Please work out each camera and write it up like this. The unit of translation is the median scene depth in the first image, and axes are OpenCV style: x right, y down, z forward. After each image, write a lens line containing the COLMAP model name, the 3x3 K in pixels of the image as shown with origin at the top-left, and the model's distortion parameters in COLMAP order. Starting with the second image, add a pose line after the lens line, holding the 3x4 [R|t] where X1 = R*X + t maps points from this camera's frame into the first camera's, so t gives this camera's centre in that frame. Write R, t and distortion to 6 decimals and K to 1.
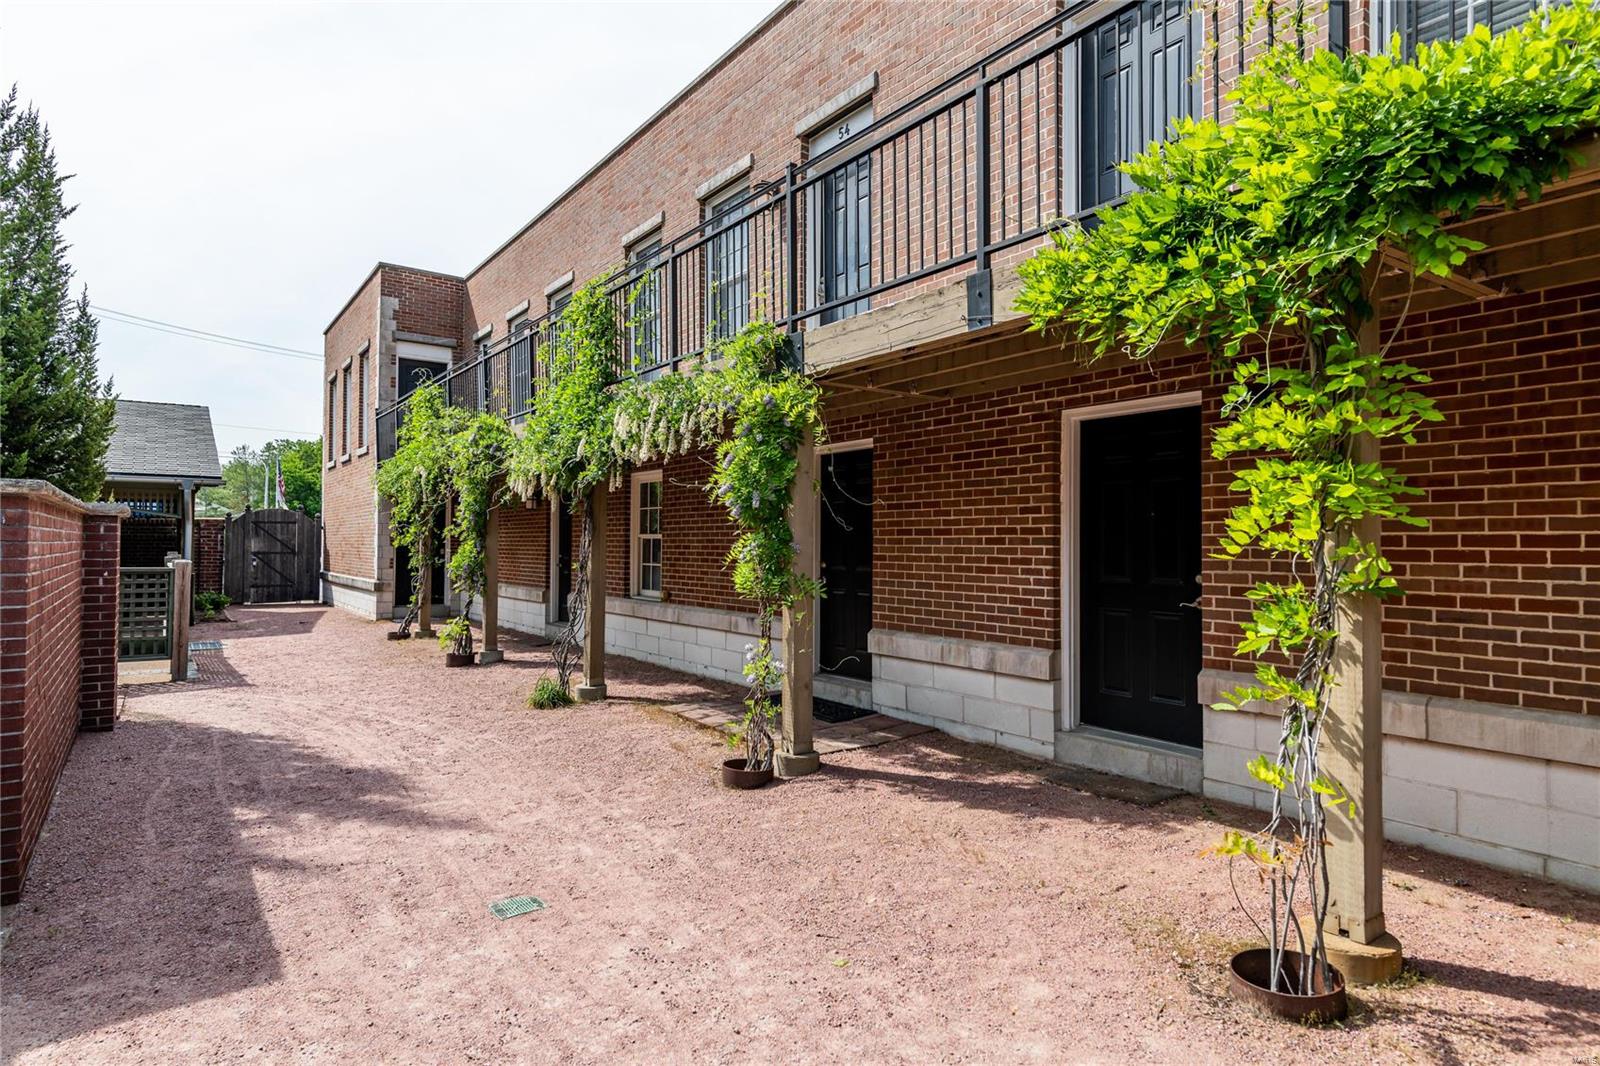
lens RADIAL K [[897.3, 0, 800.0], [0, 897.3, 533.0], [0, 0, 1]] dist [0.001535, 0.000070]
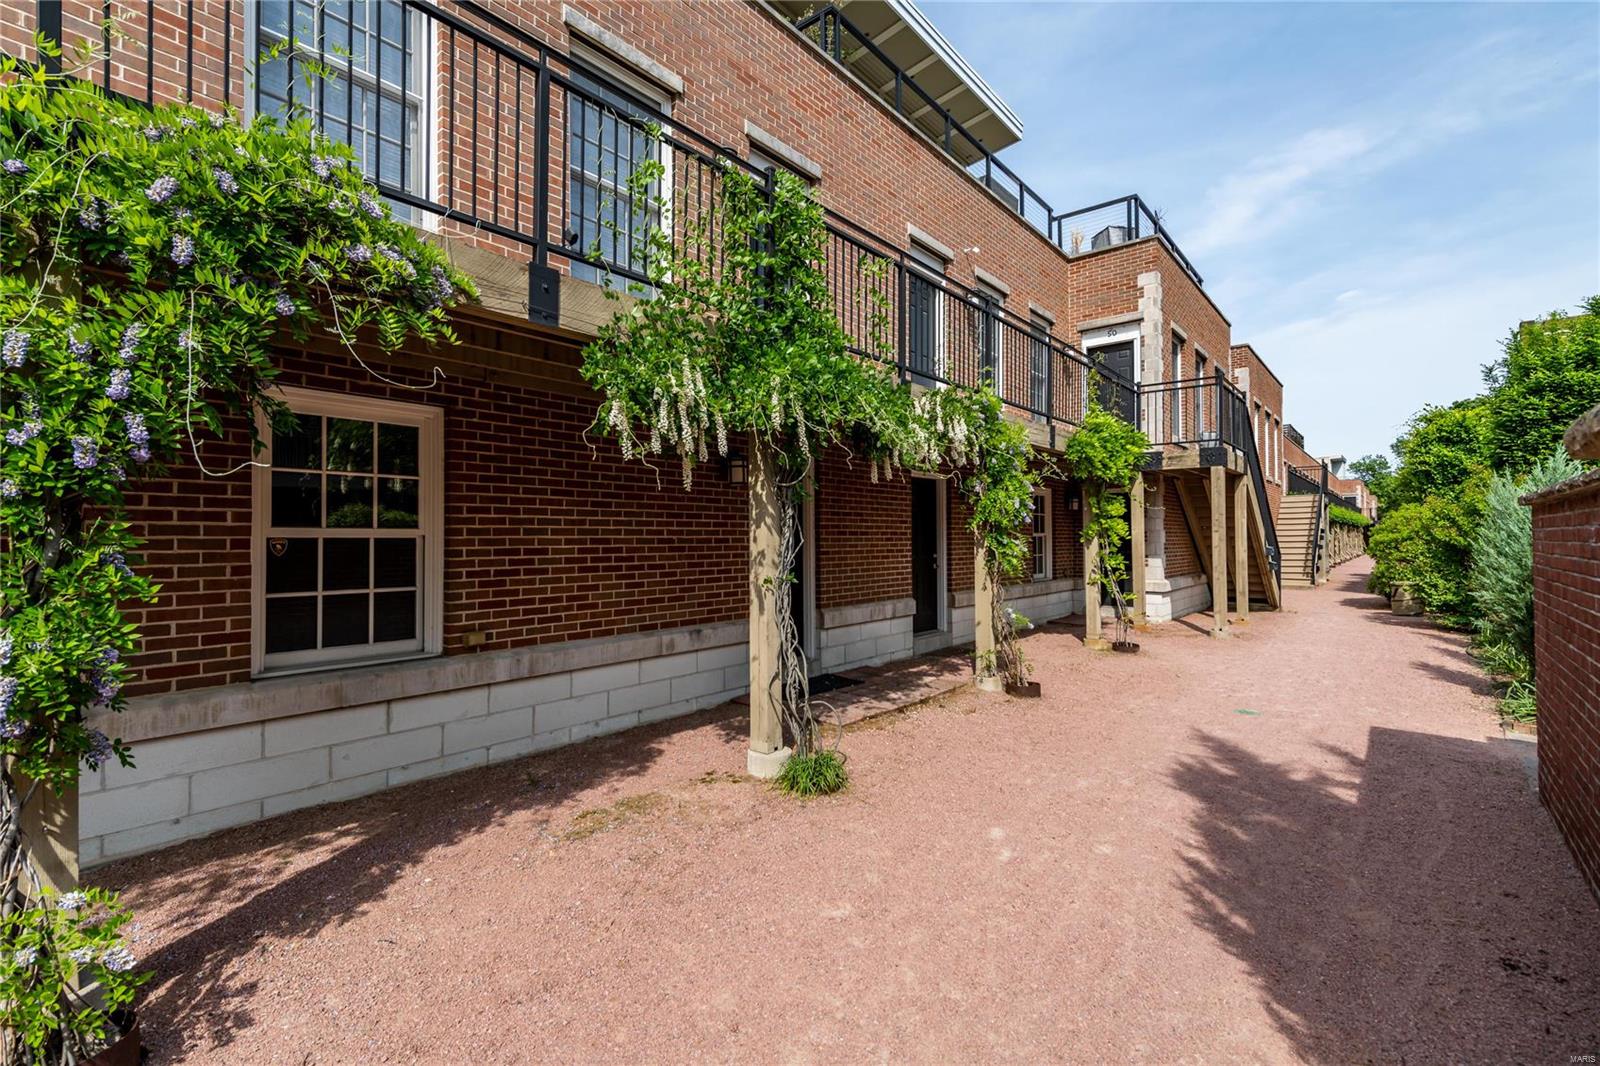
lens RADIAL K [[743.4, 0, 800.0], [0, 743.4, 533.0], [0, 0, 1]] dist [0.013529, 0.000045]
pose [[-0.267380, 0.009779, 0.963541, -0.981205], [-0.003180, 0.999934, -0.011031, 0.011880], [-0.963586, -0.006014, -0.267332, 1.404271]]
